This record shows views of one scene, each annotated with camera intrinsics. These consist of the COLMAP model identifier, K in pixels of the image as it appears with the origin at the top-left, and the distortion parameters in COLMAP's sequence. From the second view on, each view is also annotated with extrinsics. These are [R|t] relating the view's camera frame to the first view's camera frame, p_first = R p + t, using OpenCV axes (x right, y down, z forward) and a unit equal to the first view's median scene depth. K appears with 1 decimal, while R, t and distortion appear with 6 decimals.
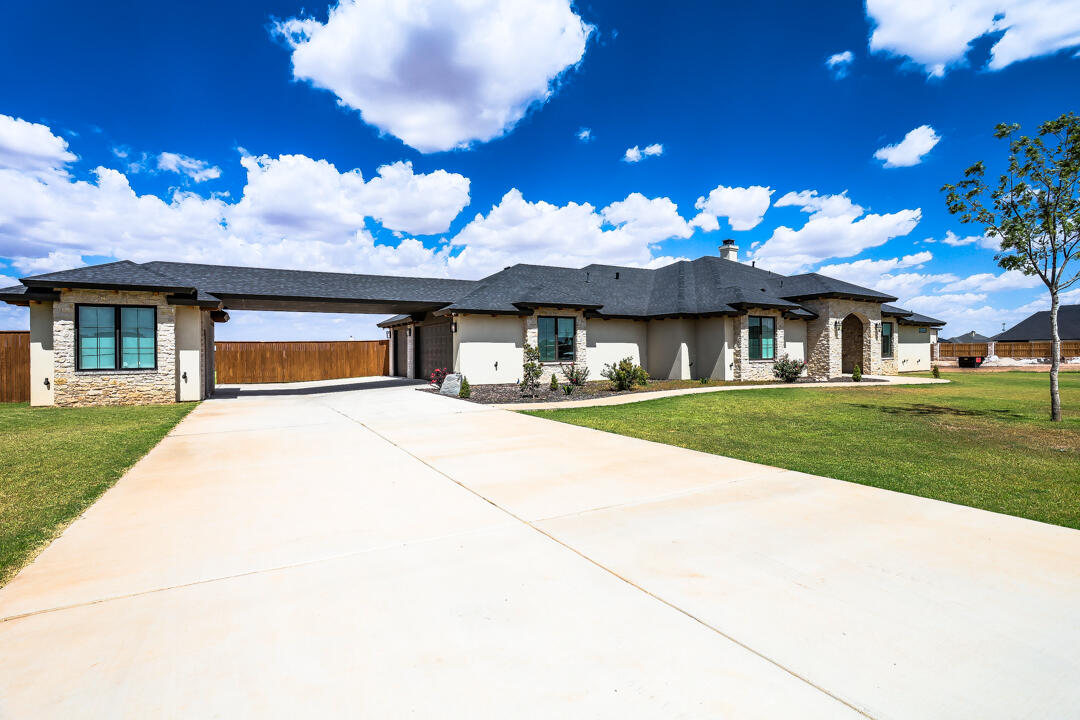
lens RADIAL K [[539.1, 0, 540.0], [0, 539.1, 360.0], [0, 0, 1]] dist [-0.019023, 0.000591]
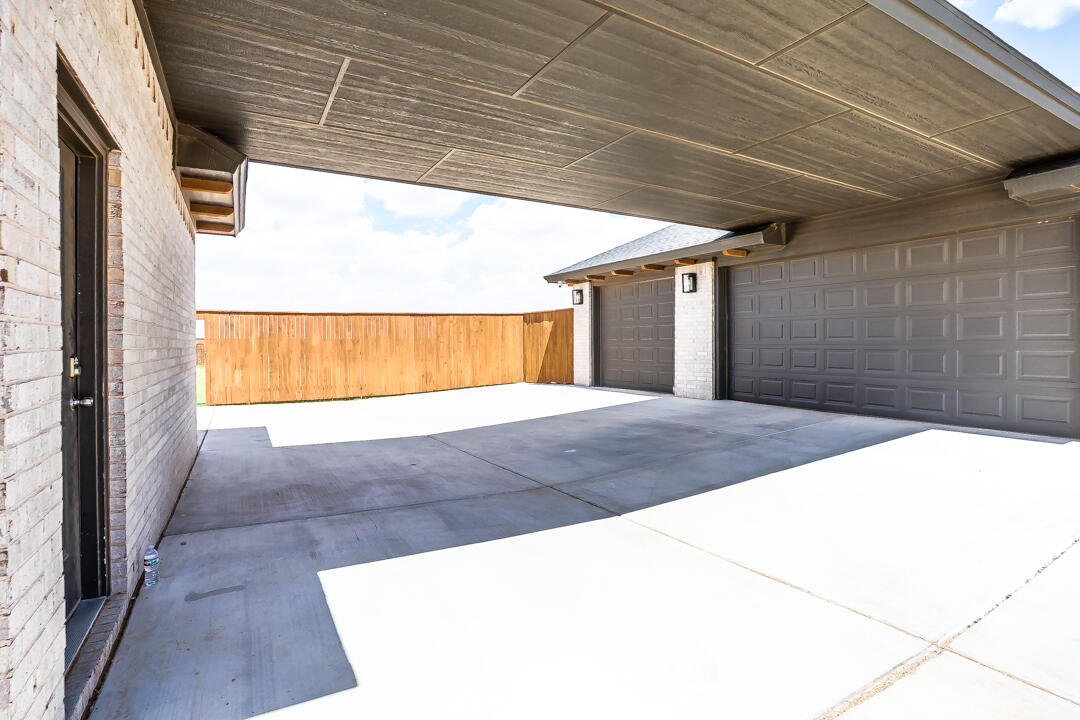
lens RADIAL K [[539.1, 0, 540.0], [0, 539.1, 360.0], [0, 0, 1]] dist [-0.019023, 0.000591]
pose [[0.999838, -0.000508, 0.018009, -0.317465], [0.000260, 0.999906, 0.013730, 0.001094], [-0.018015, -0.013723, 0.999744, 0.523616]]
